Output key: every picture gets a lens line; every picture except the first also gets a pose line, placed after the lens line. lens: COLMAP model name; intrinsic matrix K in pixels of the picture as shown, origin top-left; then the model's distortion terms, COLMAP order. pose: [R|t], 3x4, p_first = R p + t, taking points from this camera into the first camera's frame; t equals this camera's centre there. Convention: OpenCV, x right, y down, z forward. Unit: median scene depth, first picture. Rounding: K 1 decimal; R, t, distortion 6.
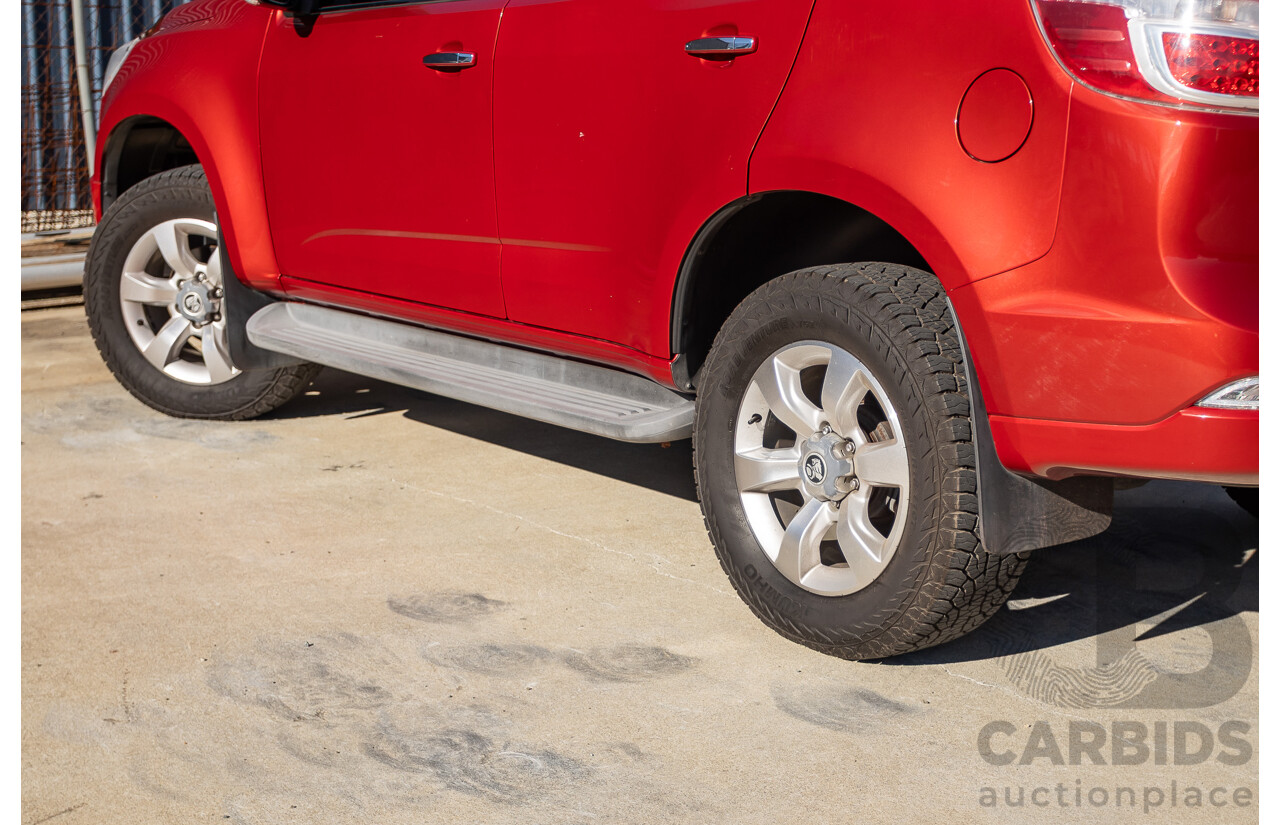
lens RADIAL K [[2148.9, 0, 629.9], [0, 2148.9, 389.2], [0, 0, 1]] dist [-0.022614, 0.007112]
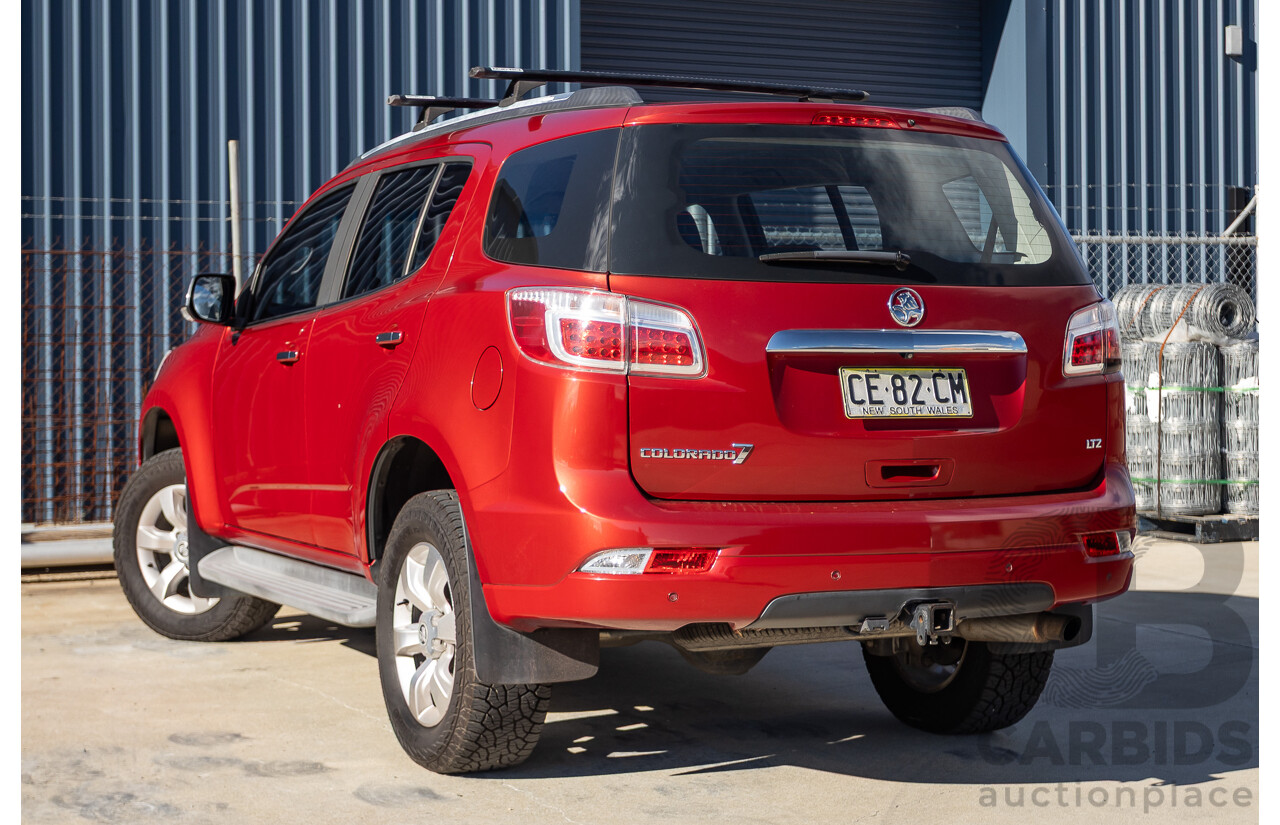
lens RADIAL K [[2200.2, 0, 630.7], [0, 2200.2, 382.1], [0, 0, 1]] dist [-0.028173, -0.011756]
pose [[0.979076, 0.000984, -0.203494, 0.501026], [-0.035128, 0.985793, -0.164247, 0.103780], [0.200441, 0.167959, 0.965201, -0.377069]]
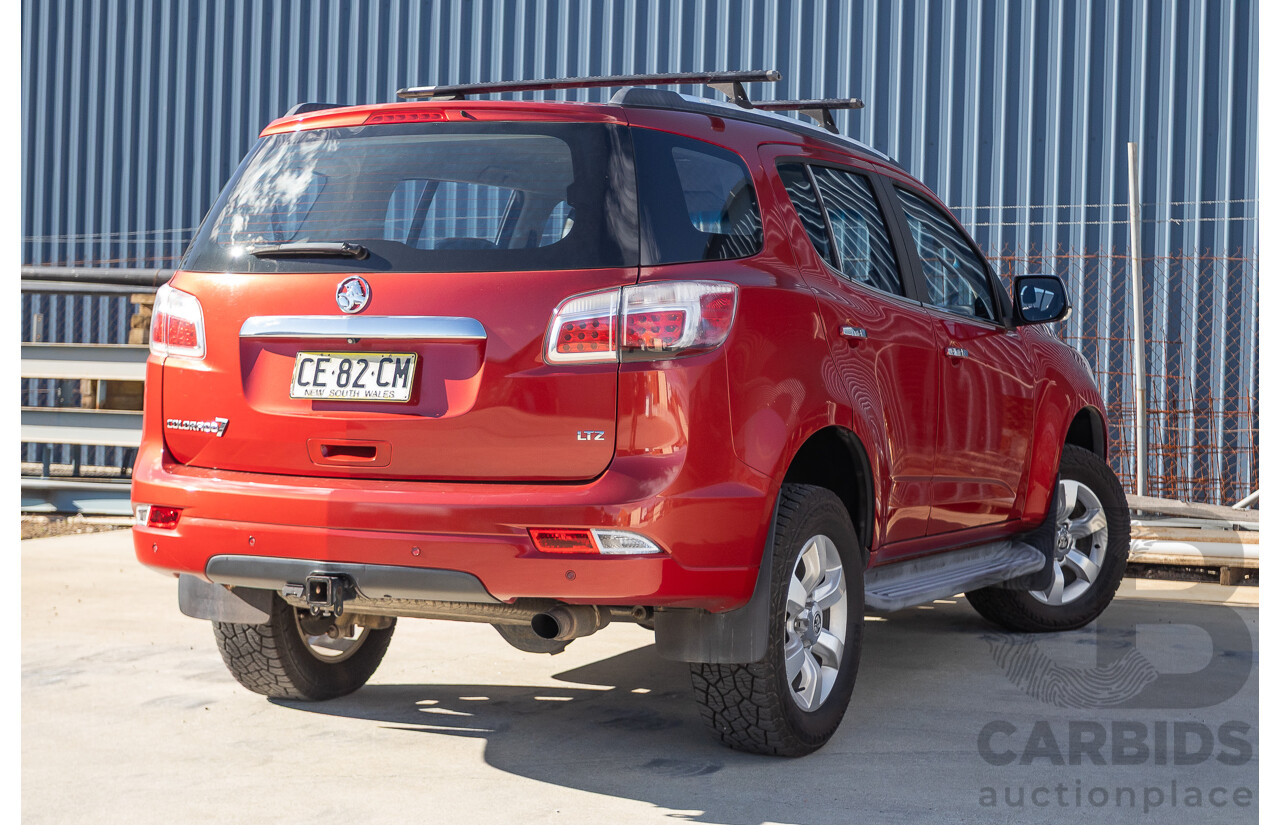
lens RADIAL K [[2148.9, 0, 629.9], [0, 2148.9, 389.2], [0, 0, 1]] dist [-0.022614, 0.007112]
pose [[0.449886, 0.018959, -0.892885, 1.653268], [-0.170859, 0.983135, -0.065213, -0.042541], [0.876590, 0.181895, 0.445538, 0.462600]]
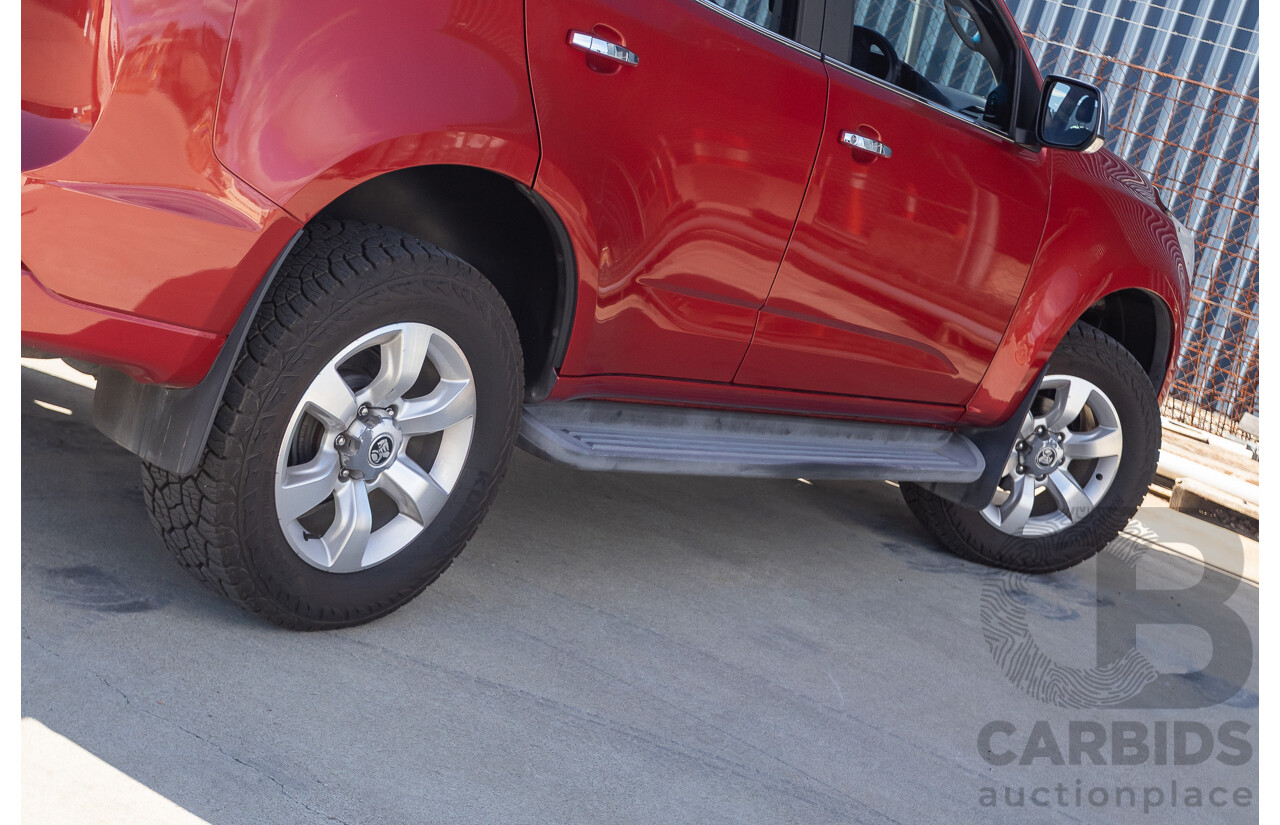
lens RADIAL K [[2148.9, 0, 629.9], [0, 2148.9, 389.2], [0, 0, 1]] dist [-0.022614, 0.007112]
pose [[0.227593, 0.236037, -0.944716, 1.346742], [-0.445952, 0.887721, 0.114362, -0.185349], [0.865637, 0.395270, 0.307301, 1.033139]]
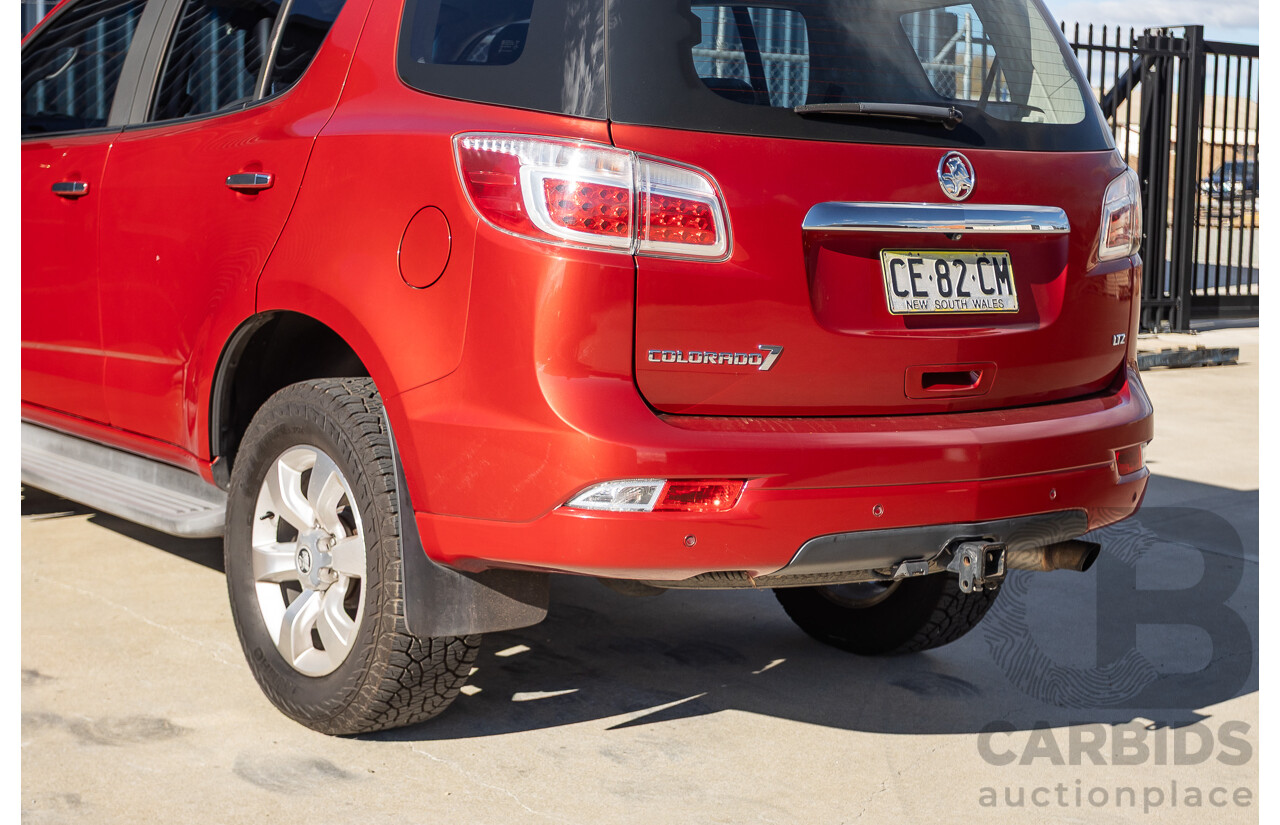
lens RADIAL K [[2148.9, 0, 629.9], [0, 2148.9, 389.2], [0, 0, 1]] dist [-0.022614, 0.007112]
pose [[0.999378, 0.034874, 0.005317, 0.241027], [-0.034415, 0.996940, -0.070191, 0.020465], [-0.007749, 0.069965, 0.997519, -0.114046]]
